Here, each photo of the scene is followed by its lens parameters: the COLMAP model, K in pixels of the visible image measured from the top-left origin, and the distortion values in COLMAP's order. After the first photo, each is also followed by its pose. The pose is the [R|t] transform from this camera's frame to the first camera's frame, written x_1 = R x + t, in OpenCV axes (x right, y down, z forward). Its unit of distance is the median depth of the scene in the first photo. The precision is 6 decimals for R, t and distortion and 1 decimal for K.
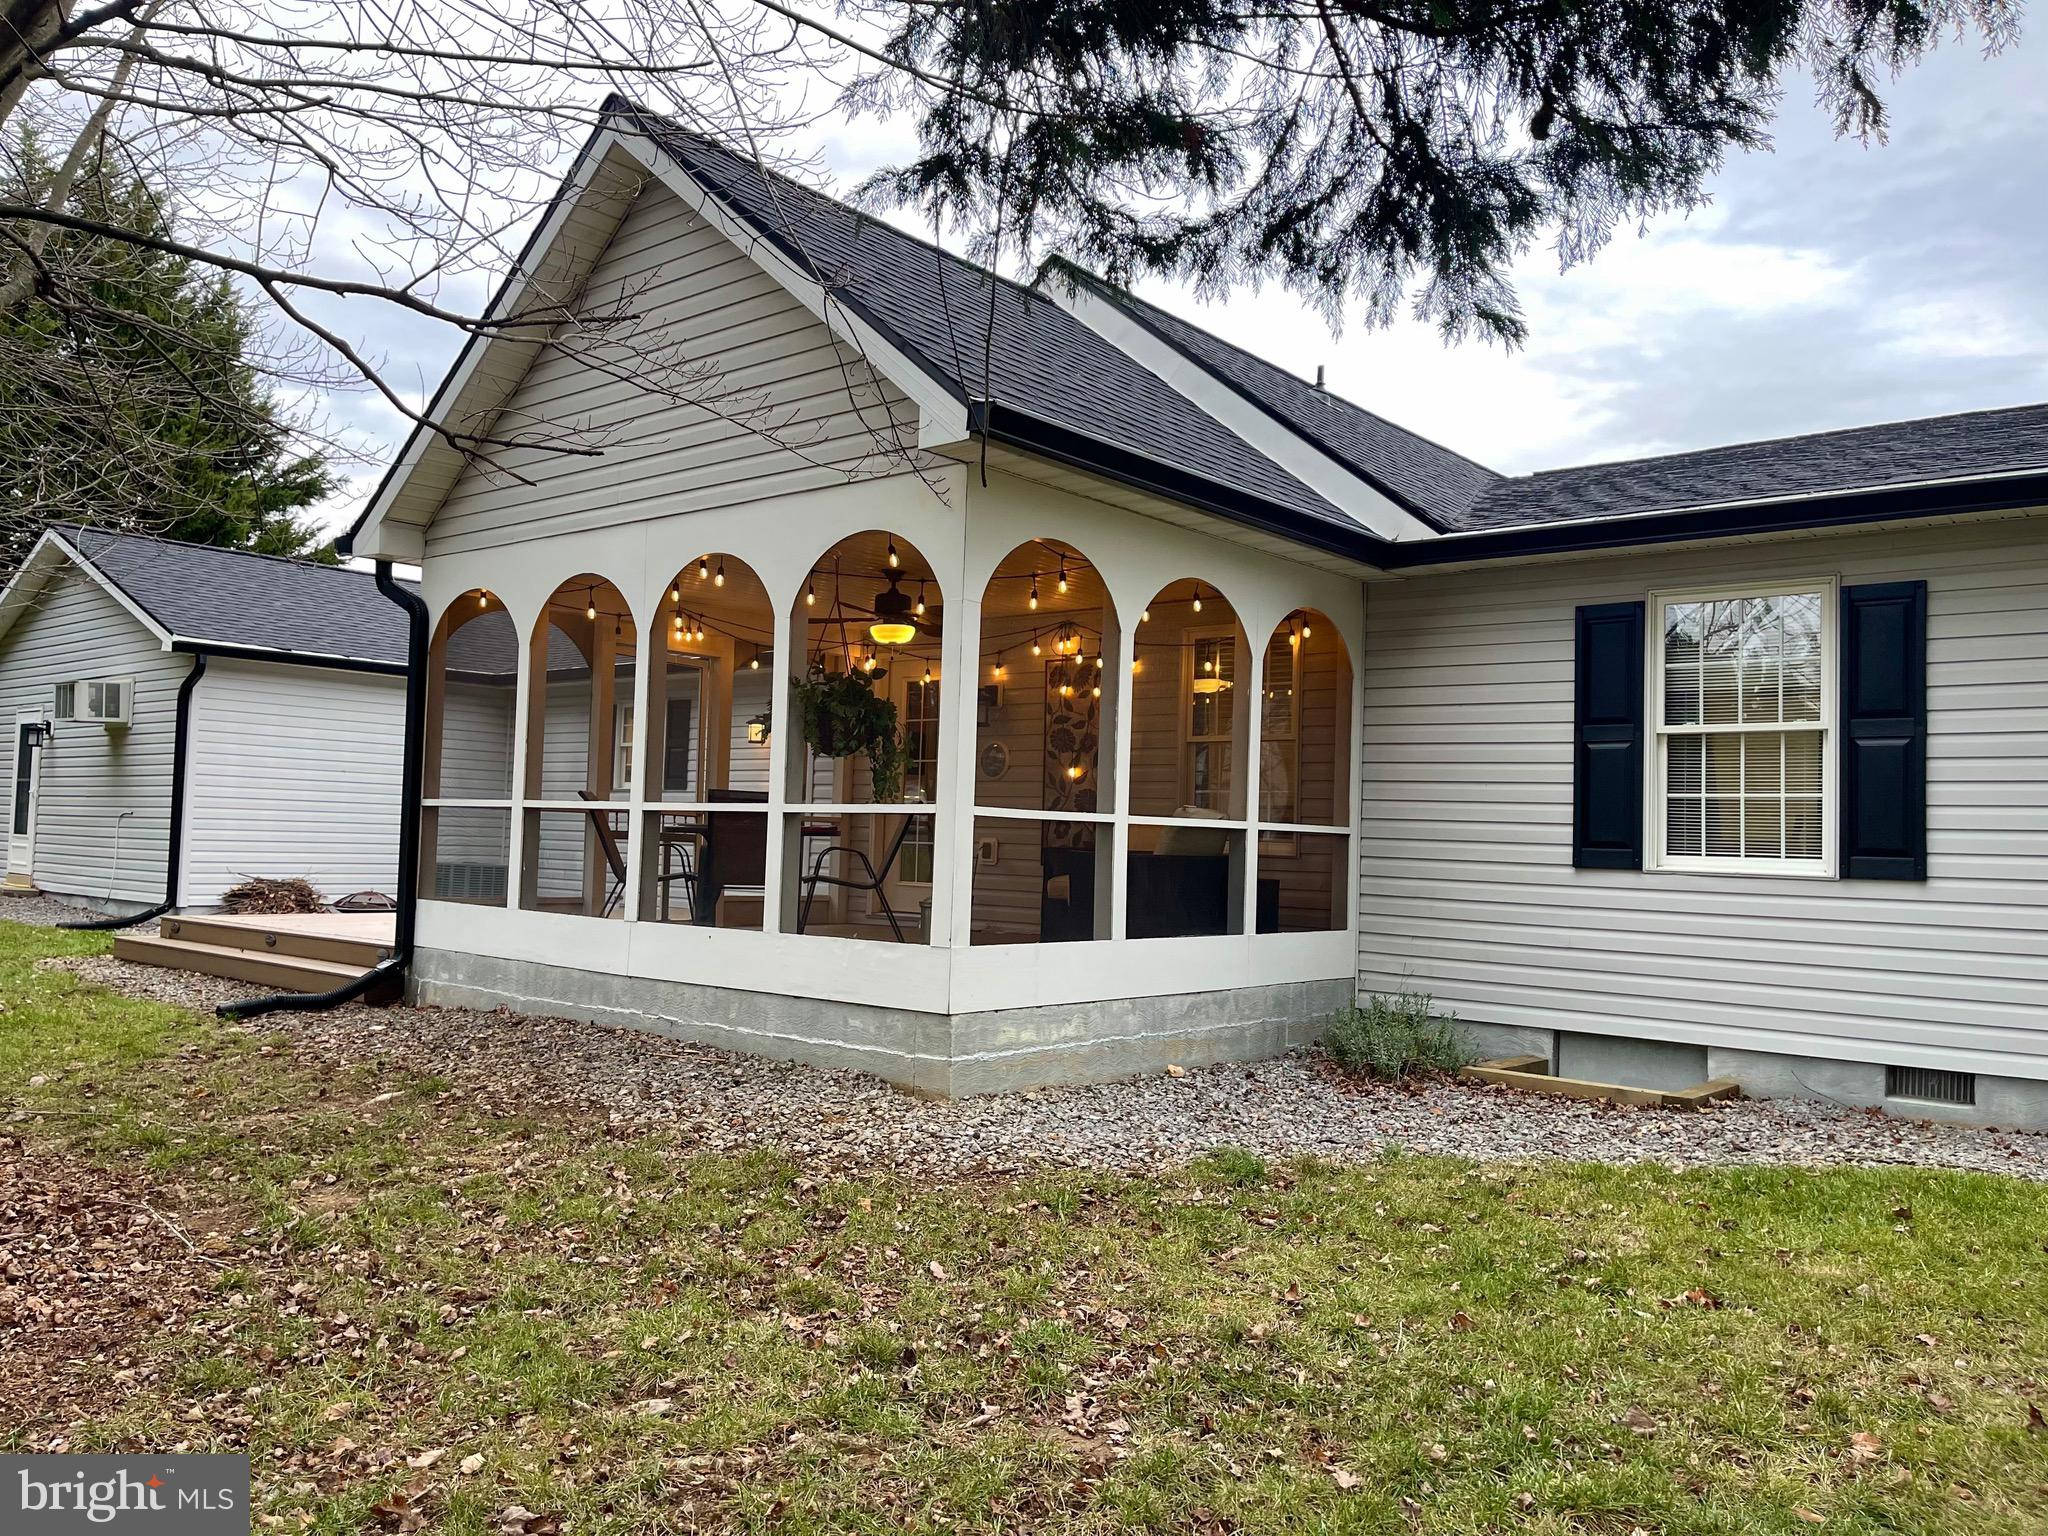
lens RADIAL K [[1551.5, 0, 1024.0], [0, 1551.5, 768.0], [0, 0, 1]] dist [0.039063, -0.002389]
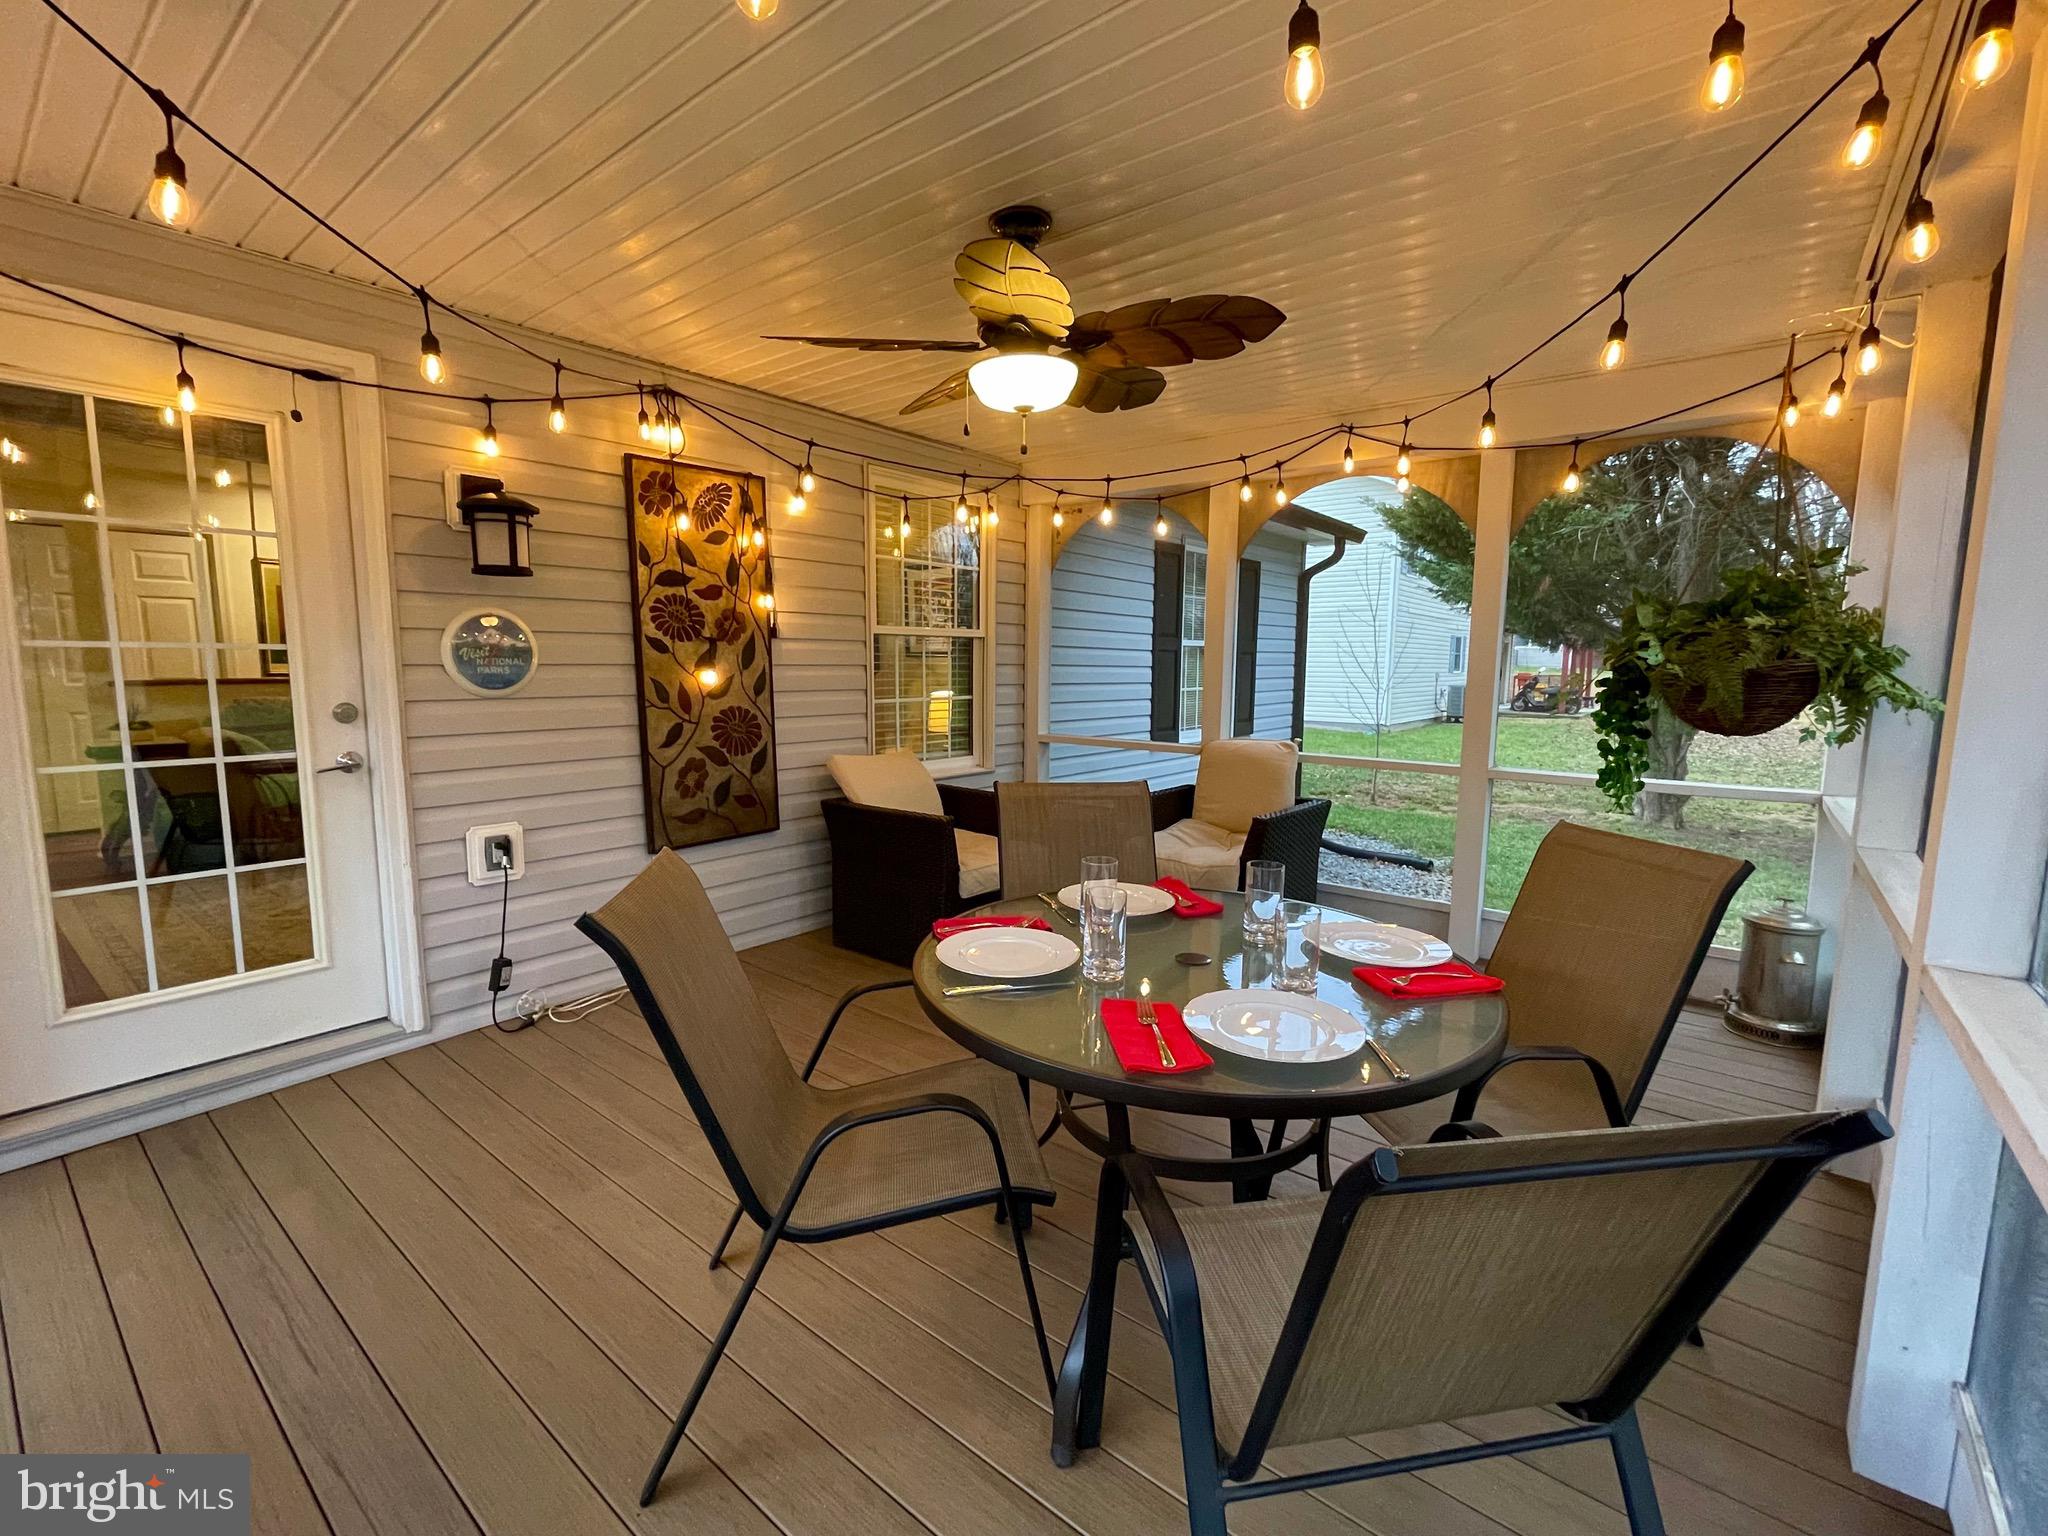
lens RADIAL K [[883.1, 0, 990.3], [0, 883.1, 770.3], [0, 0, 1]] dist [-0.002997, -0.000151]
pose [[0.000472, -0.159160, 0.987253, -0.331625], [-0.060140, 0.985461, 0.158900, -0.024365], [-0.998190, -0.059449, -0.009107, 1.028782]]
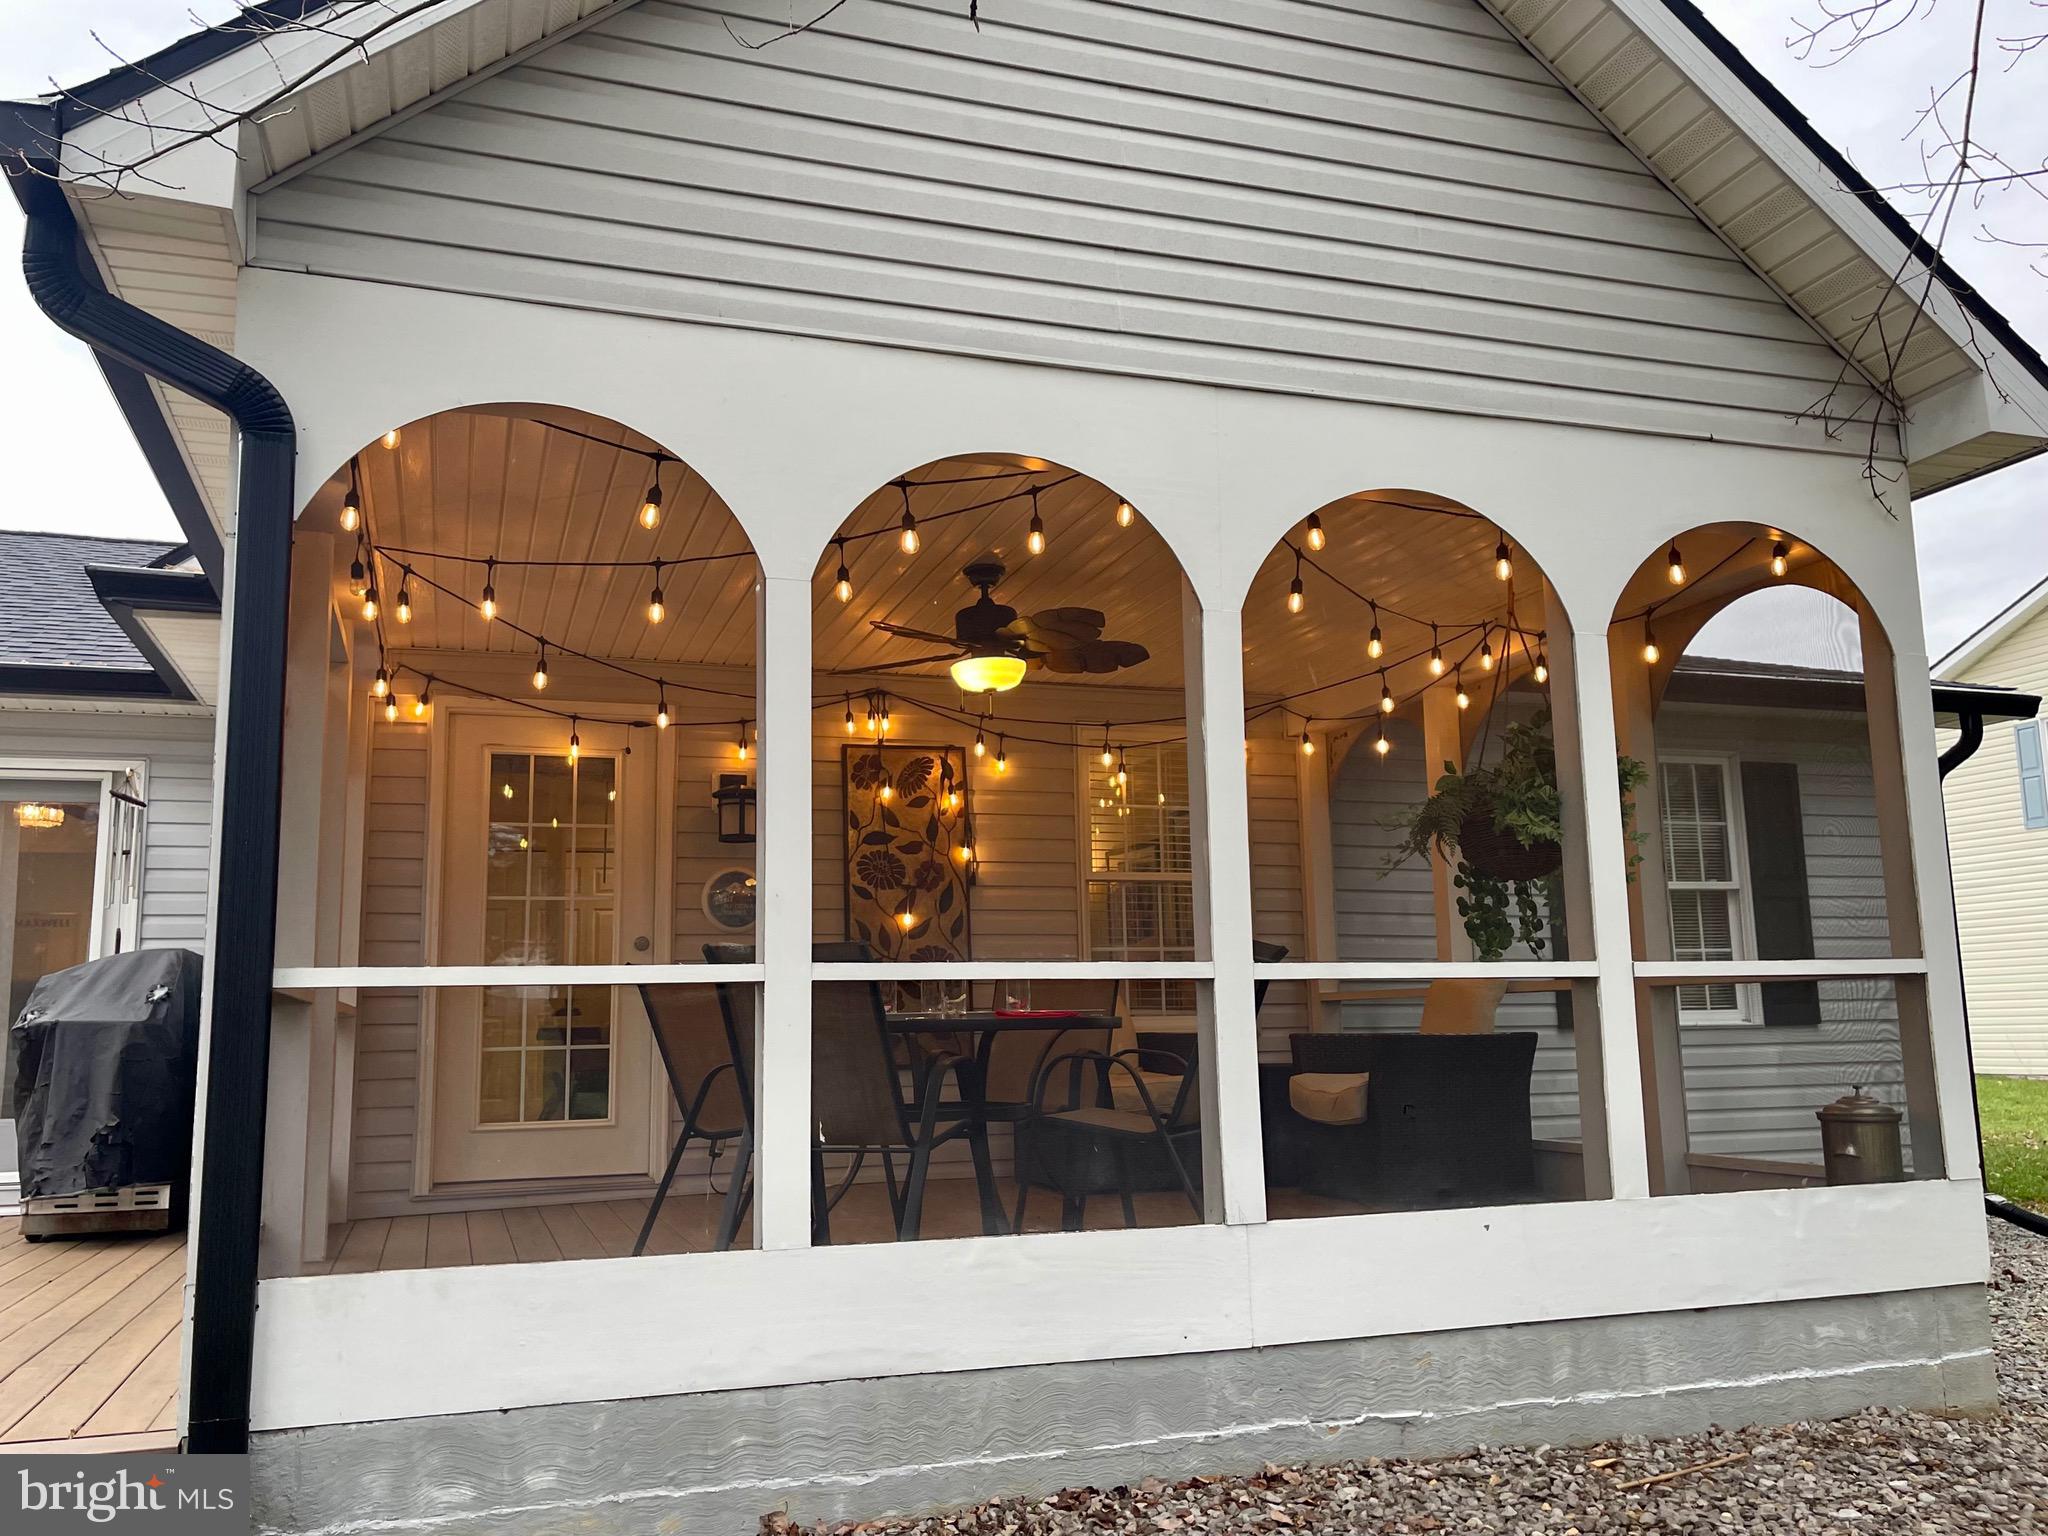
lens RADIAL K [[1644.0, 0, 1024.0], [0, 1644.0, 768.0], [0, 0, 1]] dist [0.001443, -0.004324]
pose [[0.524094, 0.095202, 0.846323, -0.608148], [-0.007540, 0.994212, -0.107169, 0.014621], [-0.851627, 0.049785, 0.521779, 0.681747]]
